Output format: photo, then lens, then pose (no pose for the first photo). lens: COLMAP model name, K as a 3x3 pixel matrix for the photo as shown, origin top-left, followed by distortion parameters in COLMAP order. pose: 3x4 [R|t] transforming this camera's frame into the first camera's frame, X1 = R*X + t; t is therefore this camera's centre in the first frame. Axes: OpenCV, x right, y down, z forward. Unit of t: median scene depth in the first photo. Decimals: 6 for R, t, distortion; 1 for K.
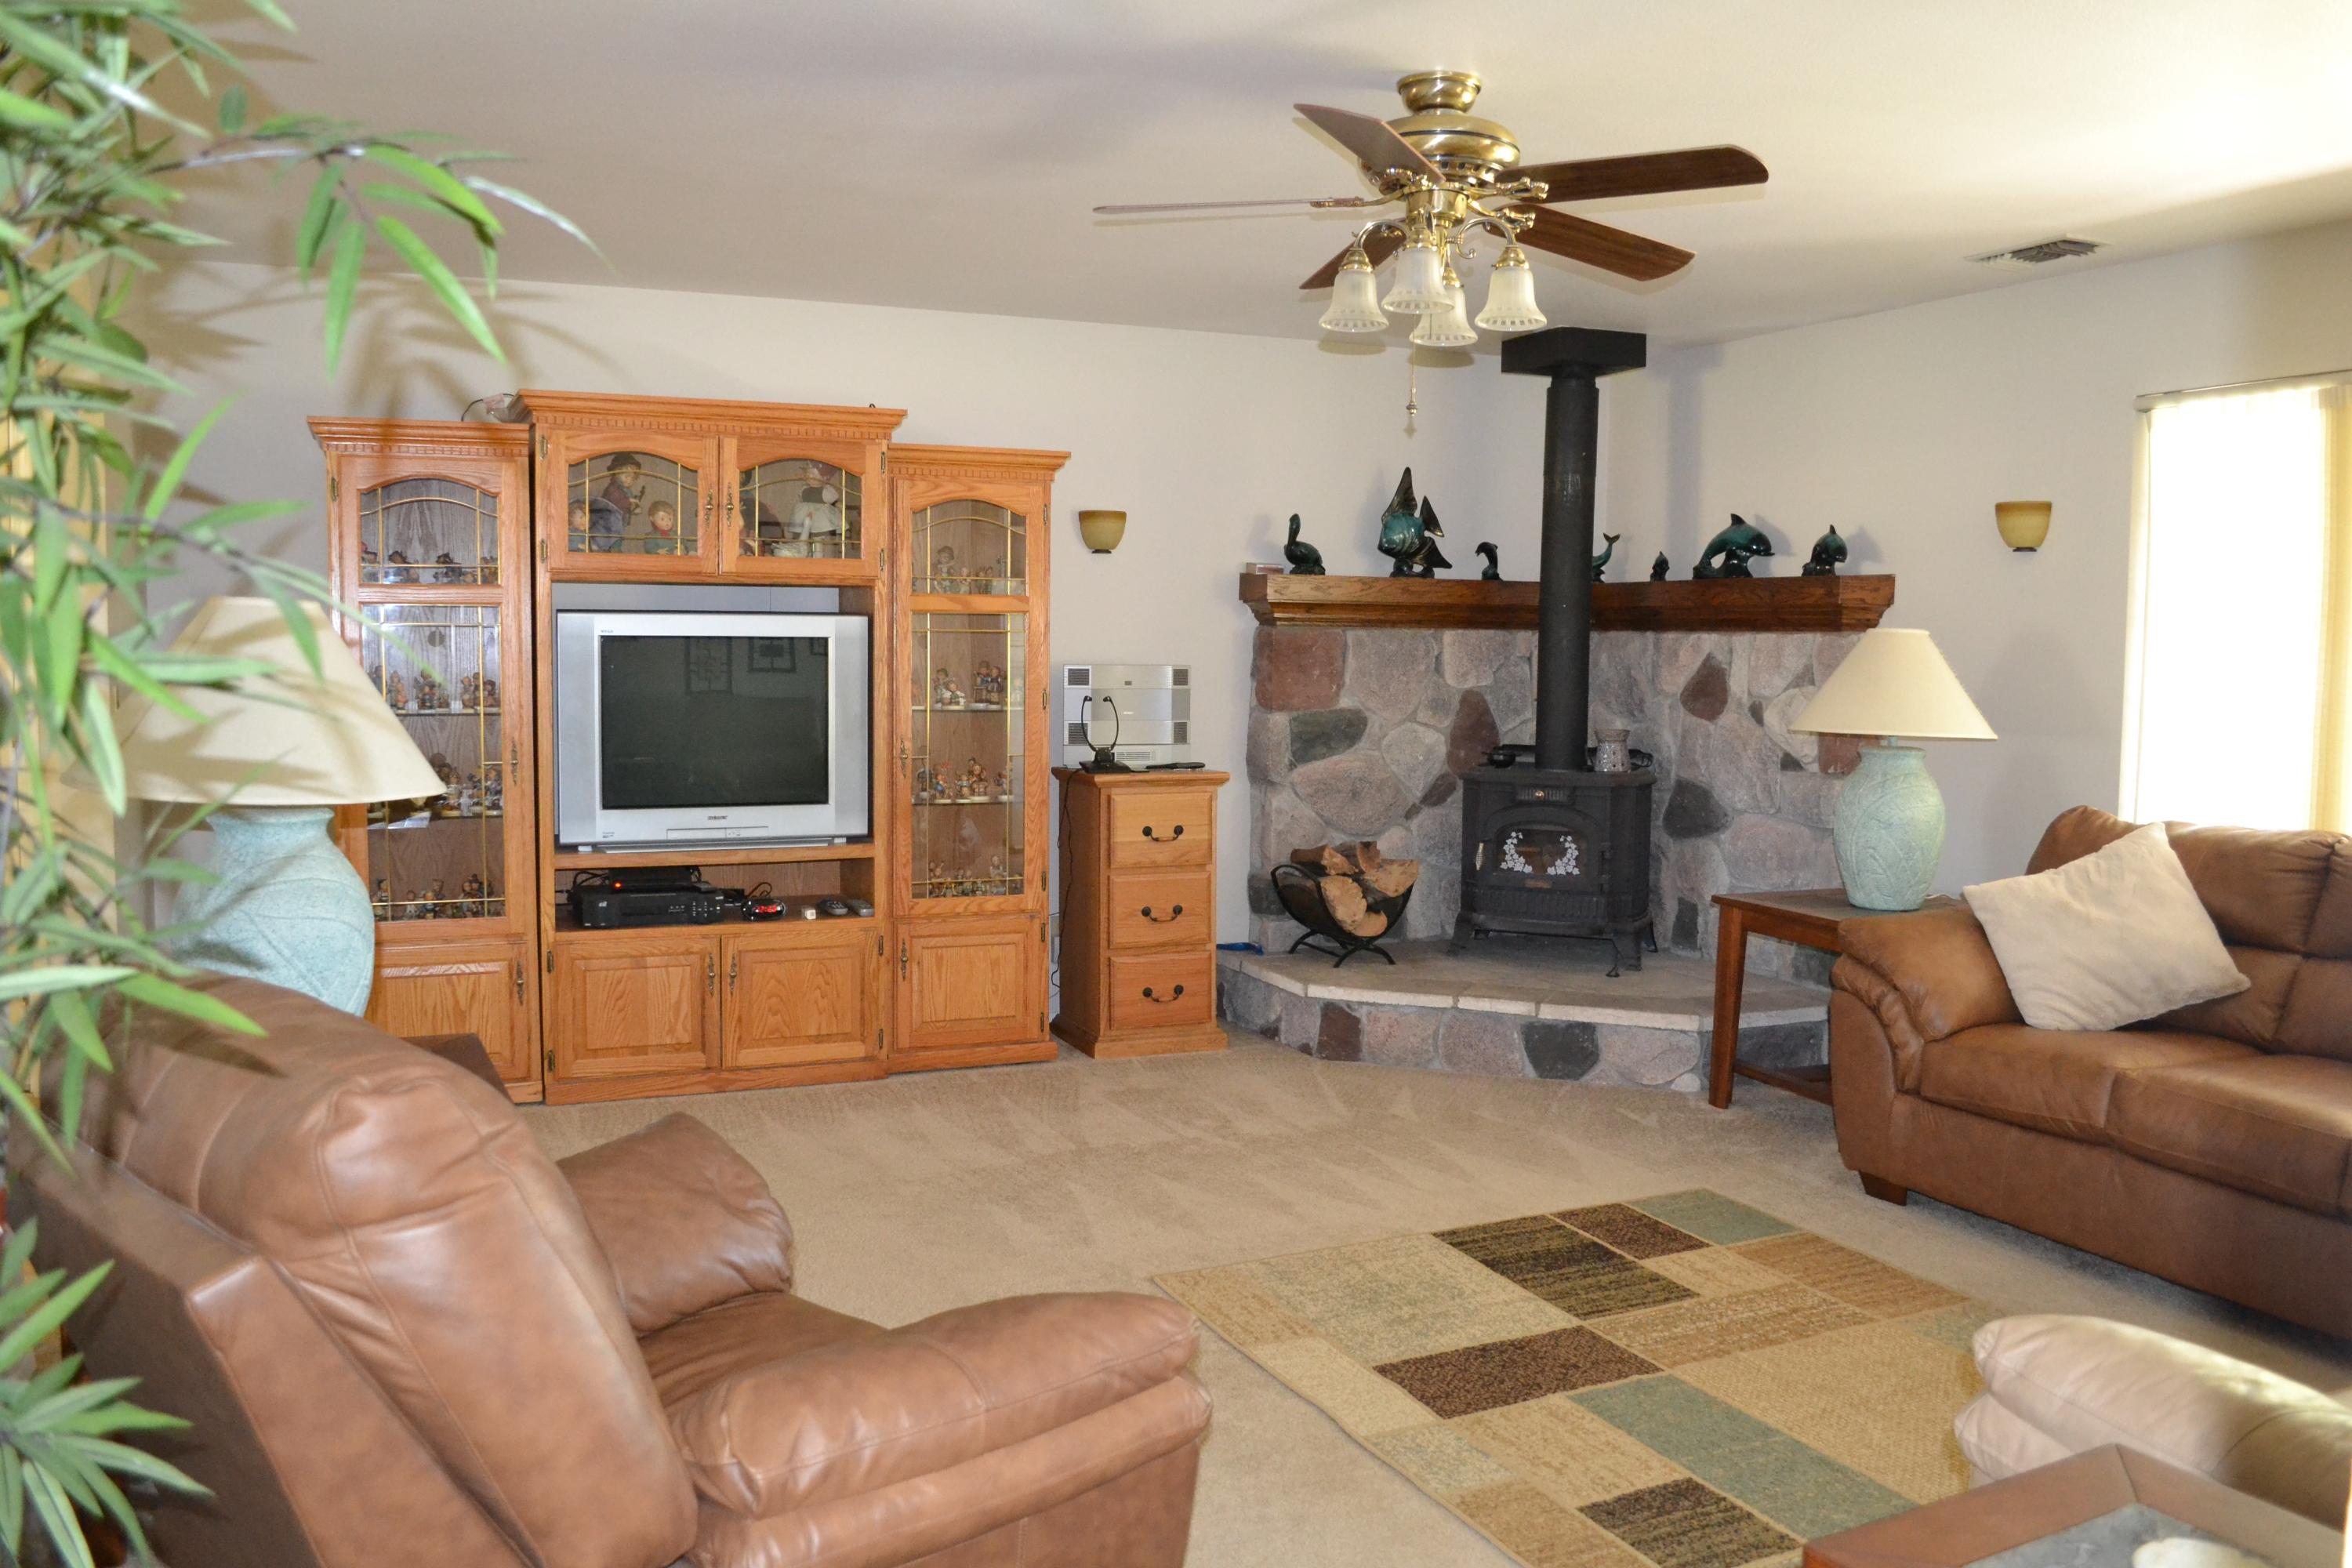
lens RADIAL K [[1840.7, 0, 1174.6], [0, 1840.7, 781.6], [0, 0, 1]] dist [-0.073195, -0.028062]
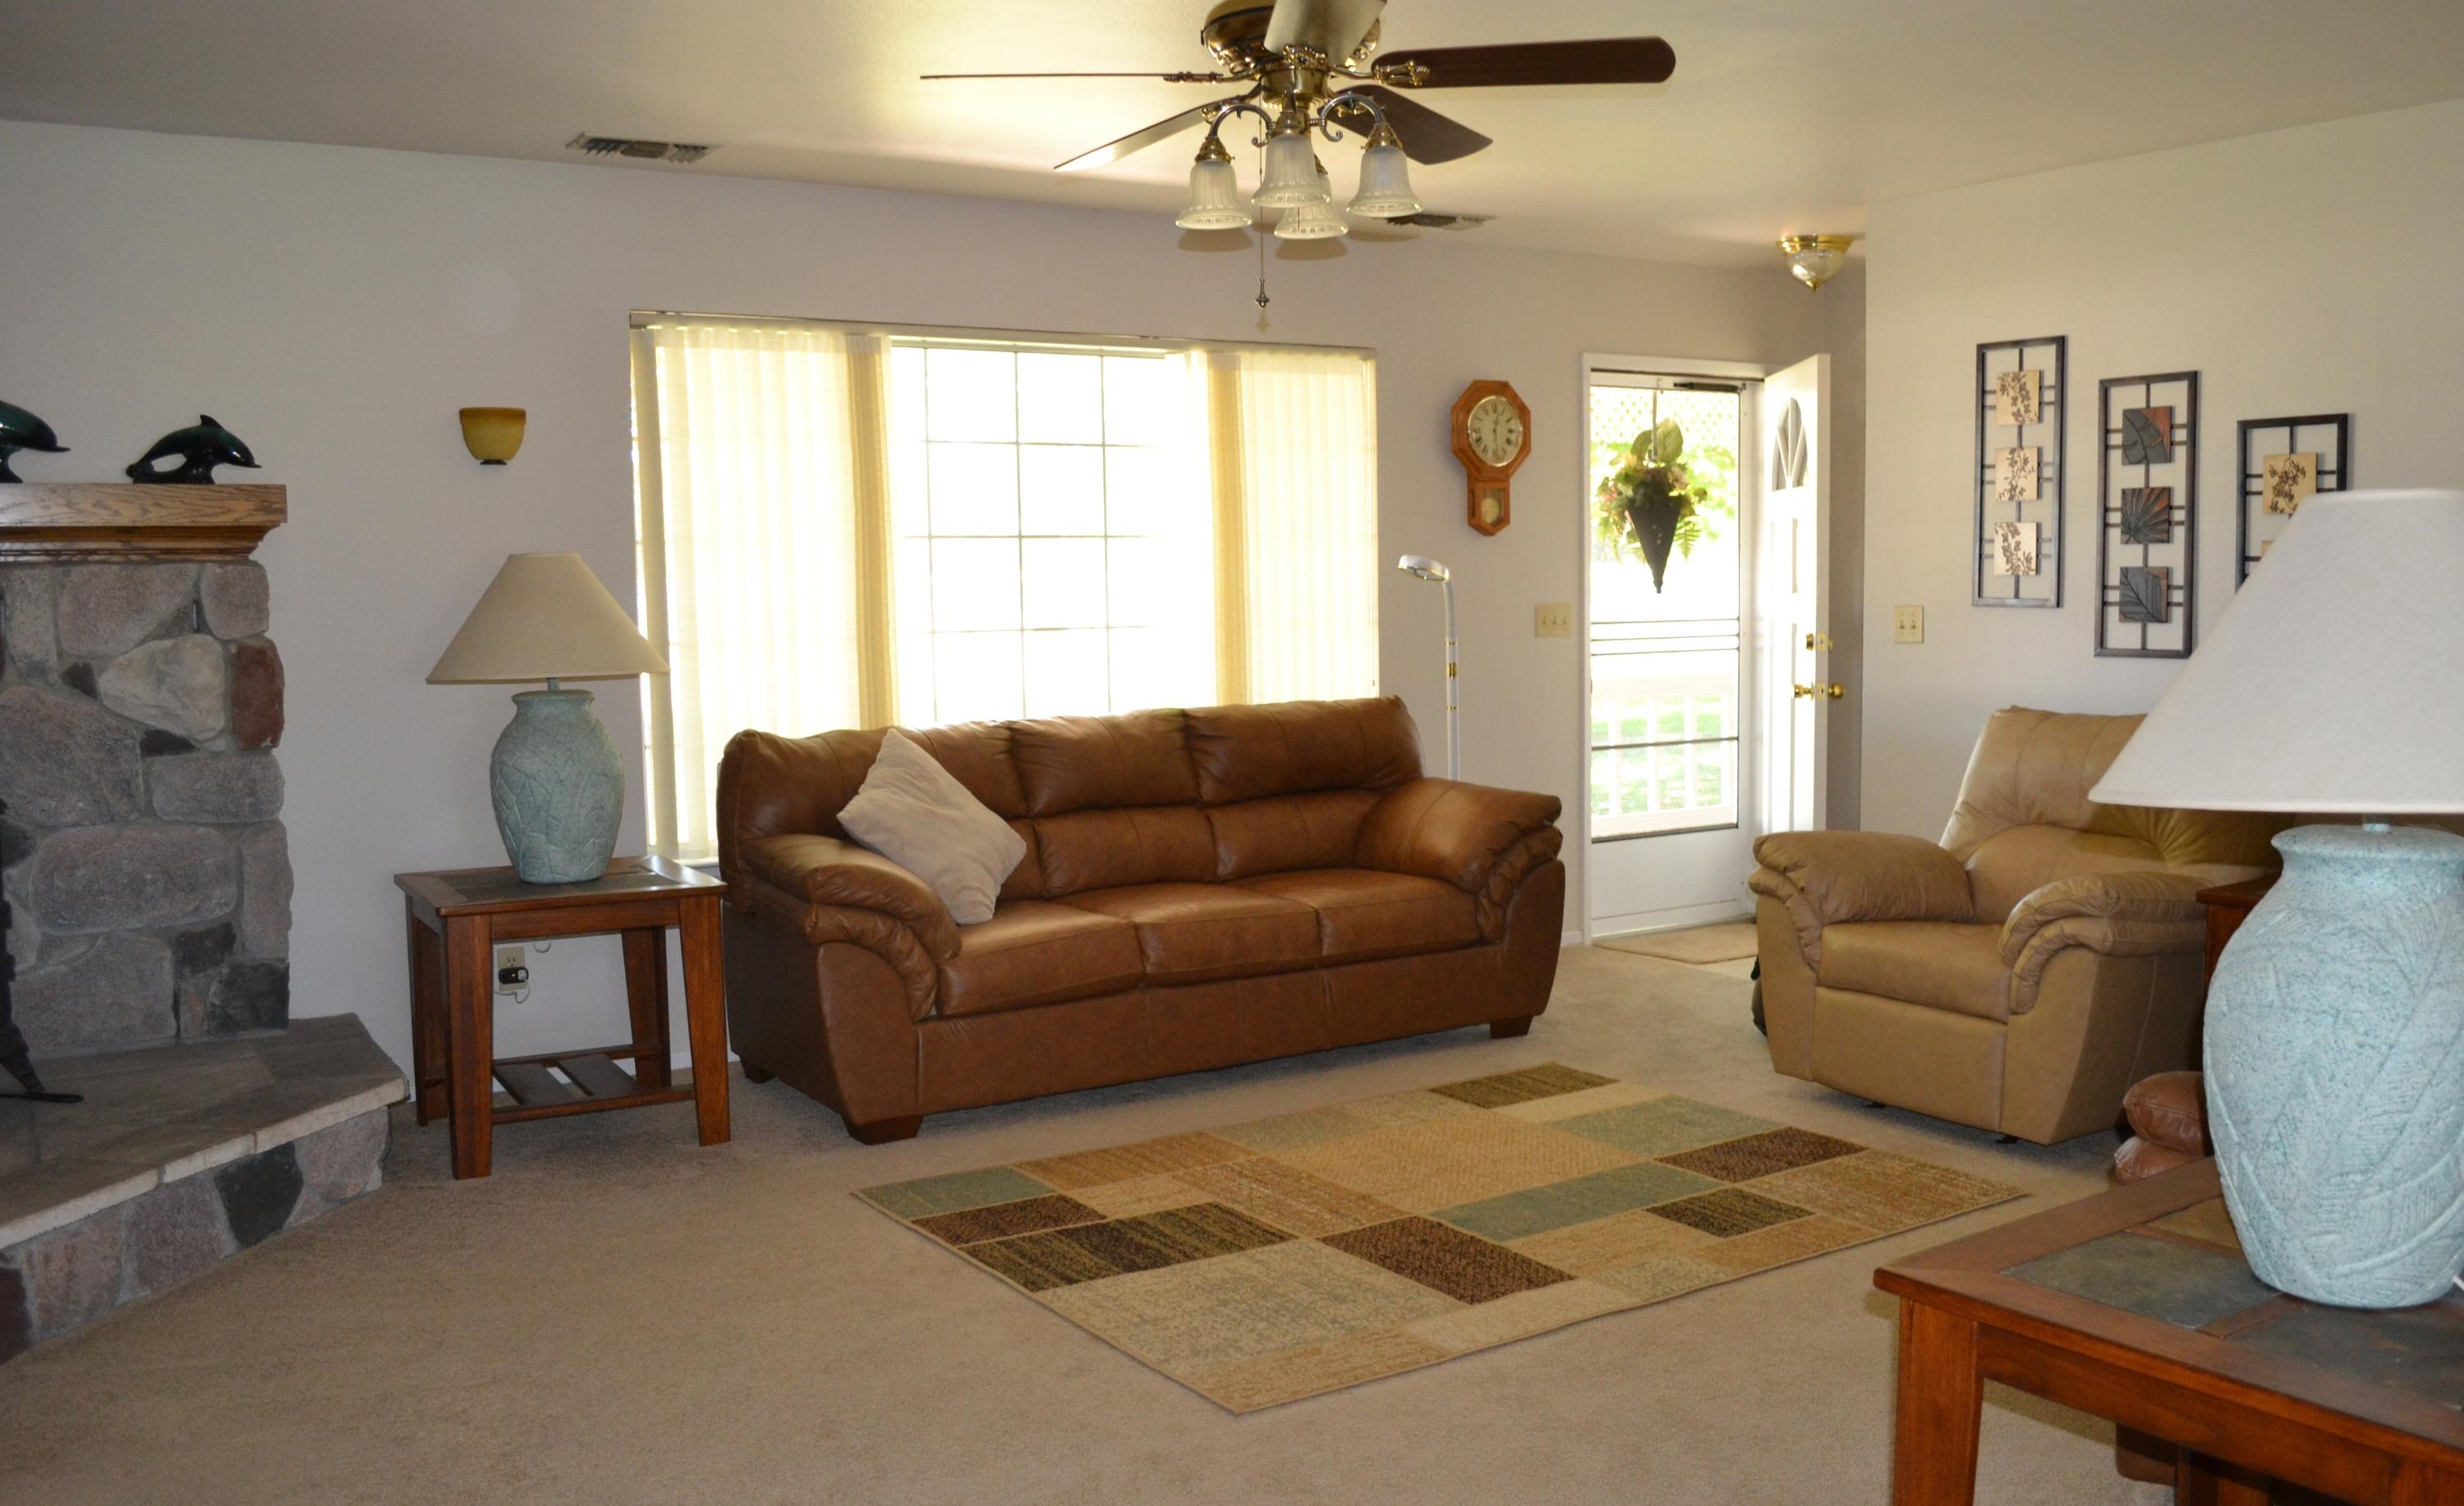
lens RADIAL K [[2188.6, 0, 1233.6], [0, 2188.6, 740.5], [0, 0, 1]] dist [-0.077916, -0.003129]
pose [[-0.146808, -0.089032, 0.985150, -0.866581], [0.087582, 0.990860, 0.102599, -0.095597], [-0.985280, 0.101344, -0.137668, 1.093091]]
